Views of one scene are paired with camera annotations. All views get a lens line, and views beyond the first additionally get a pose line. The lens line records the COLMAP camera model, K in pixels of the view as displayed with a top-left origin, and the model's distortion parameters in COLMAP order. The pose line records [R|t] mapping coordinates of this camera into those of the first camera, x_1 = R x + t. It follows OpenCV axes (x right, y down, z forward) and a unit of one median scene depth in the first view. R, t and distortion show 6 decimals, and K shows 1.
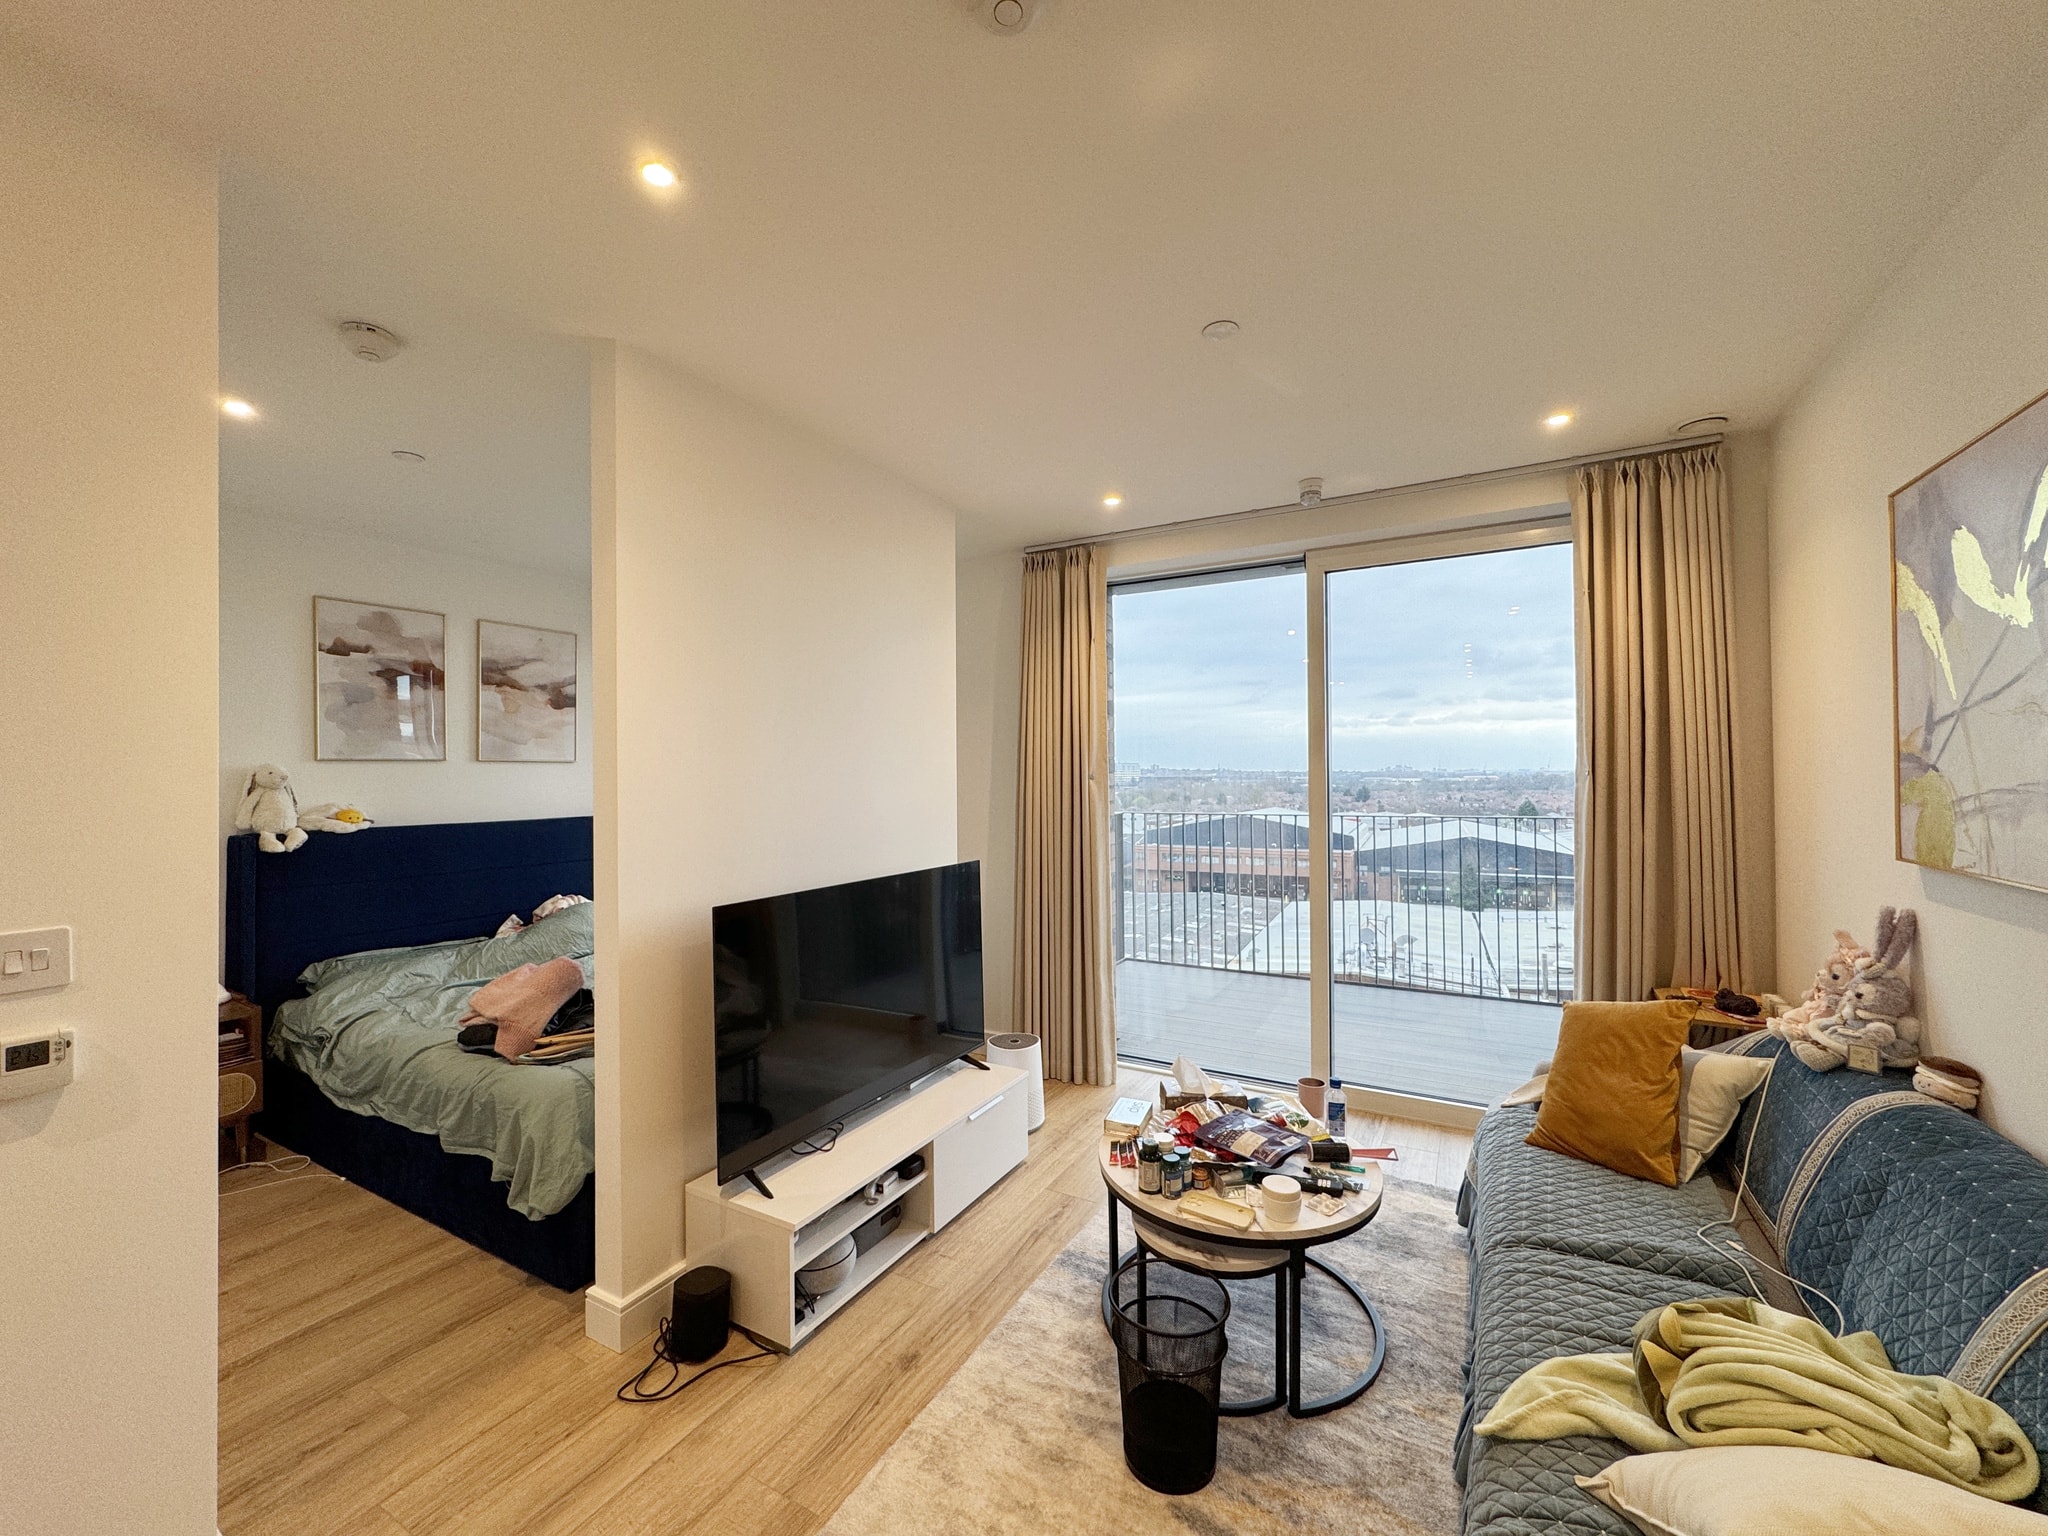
lens RADIAL K [[815.8, 0, 1023.0], [0, 815.8, 769.4], [0, 0, 1]] dist [-0.003773, 0.000856]
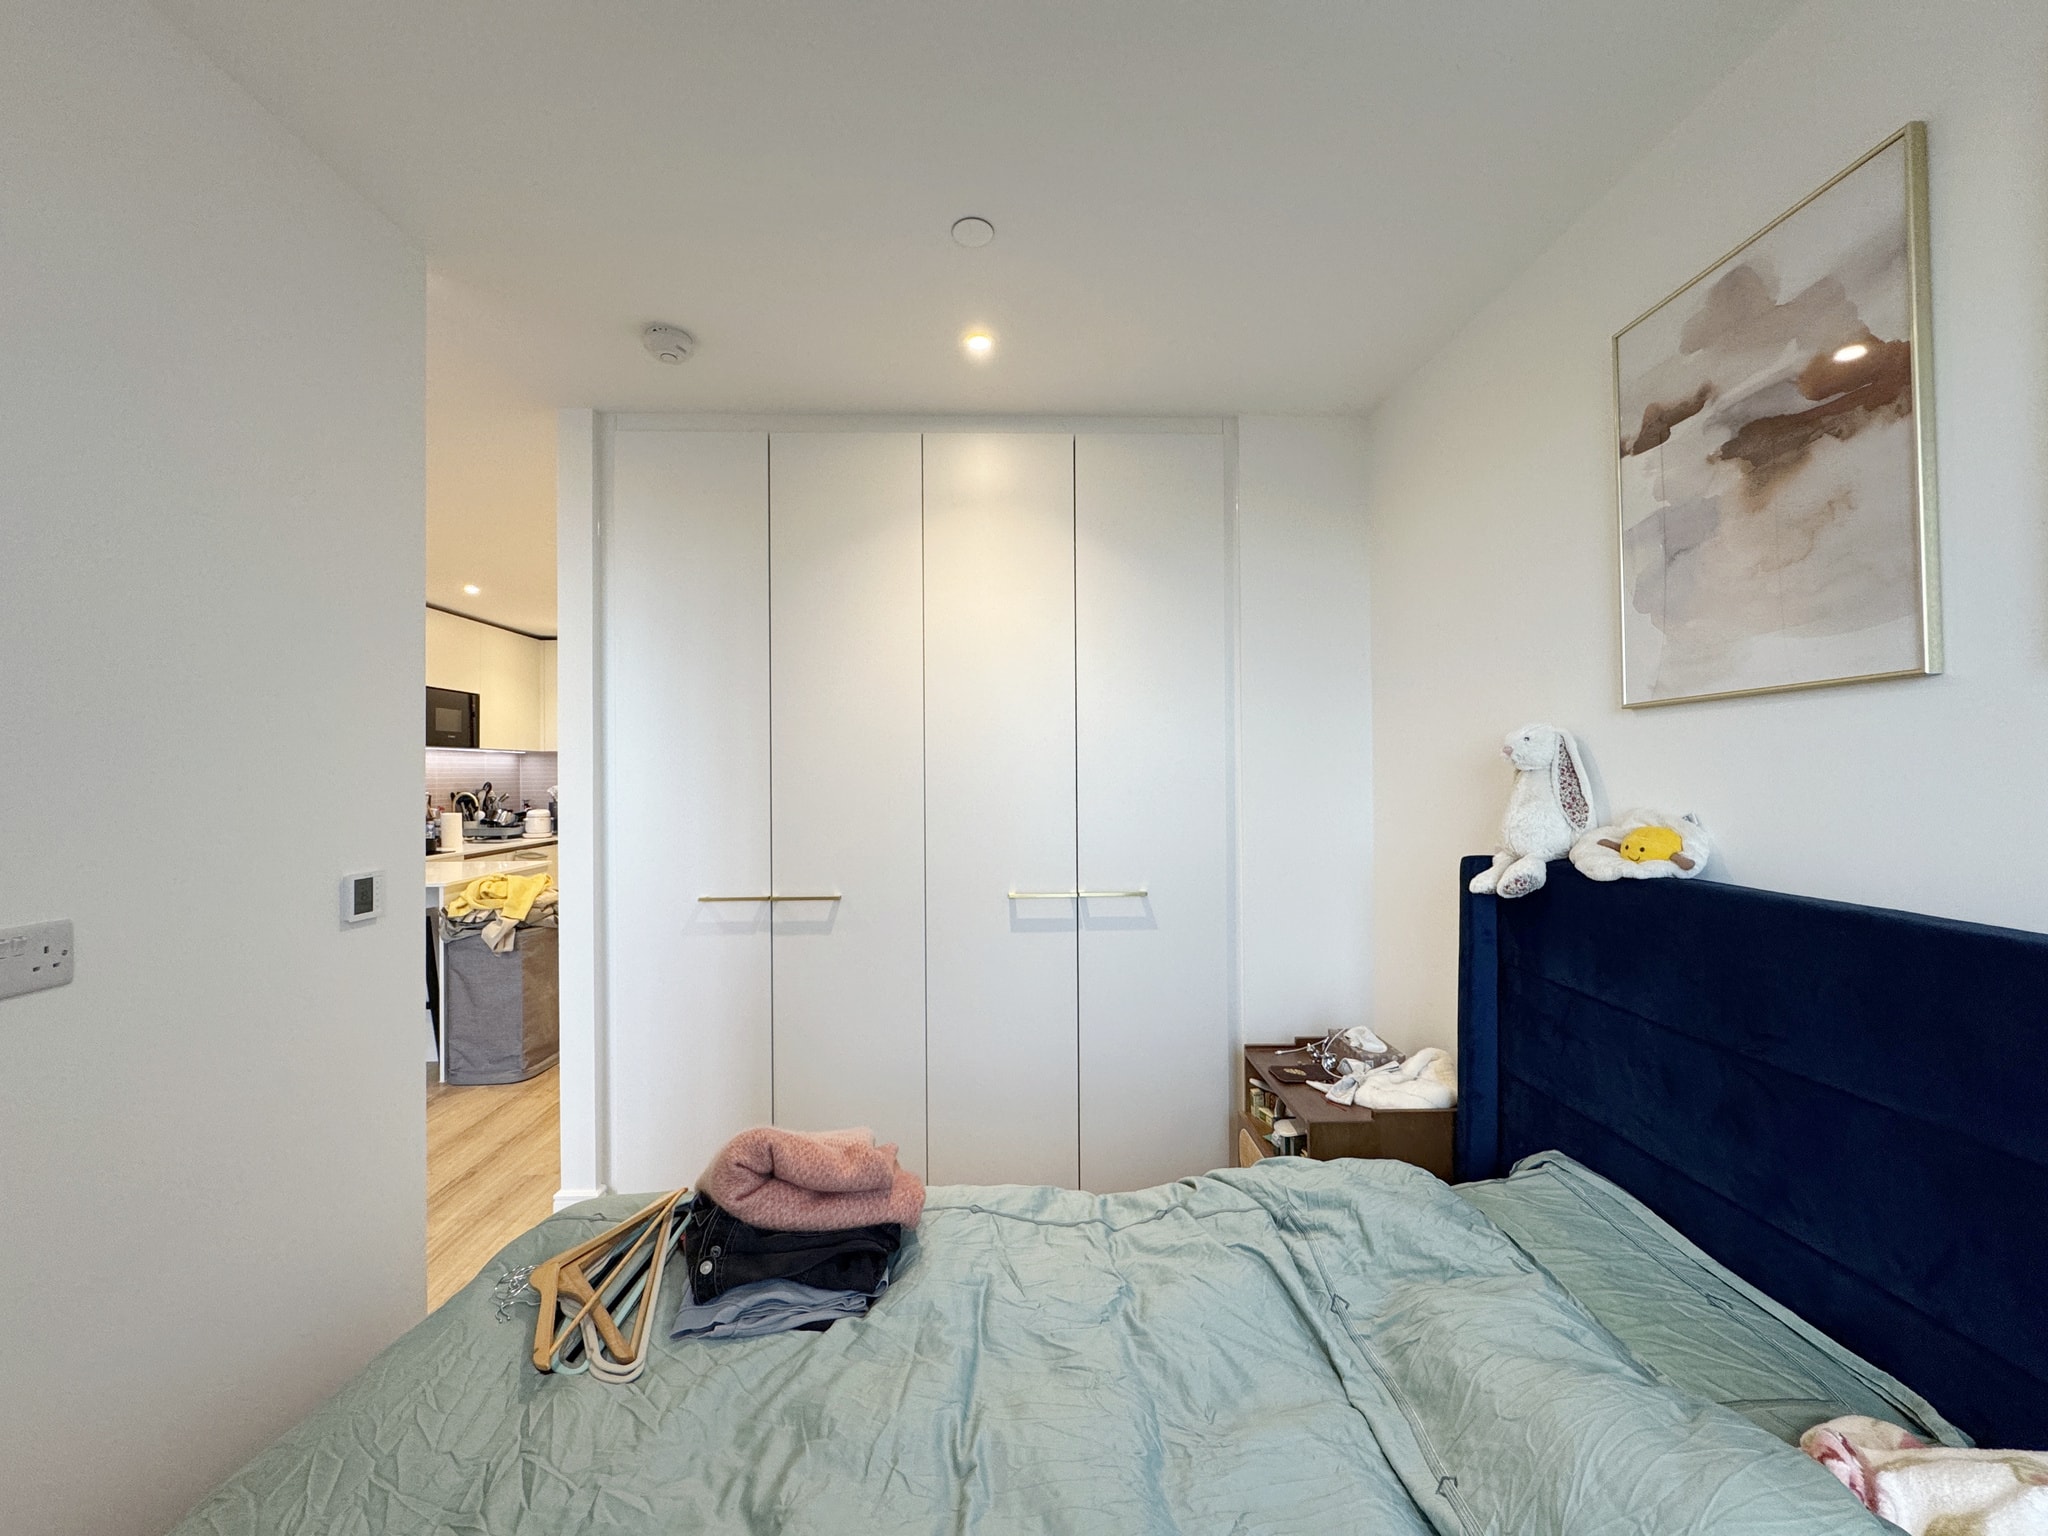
lens RADIAL K [[815.8, 0, 1021.3], [0, 815.8, 765.1], [0, 0, 1]] dist [-0.003773, 0.000856]
pose [[-0.852376, 0.011103, -0.522812, -0.545009], [0.018046, 0.999804, -0.008188, 0.026478], [0.522619, -0.016414, -0.852409, 1.817381]]
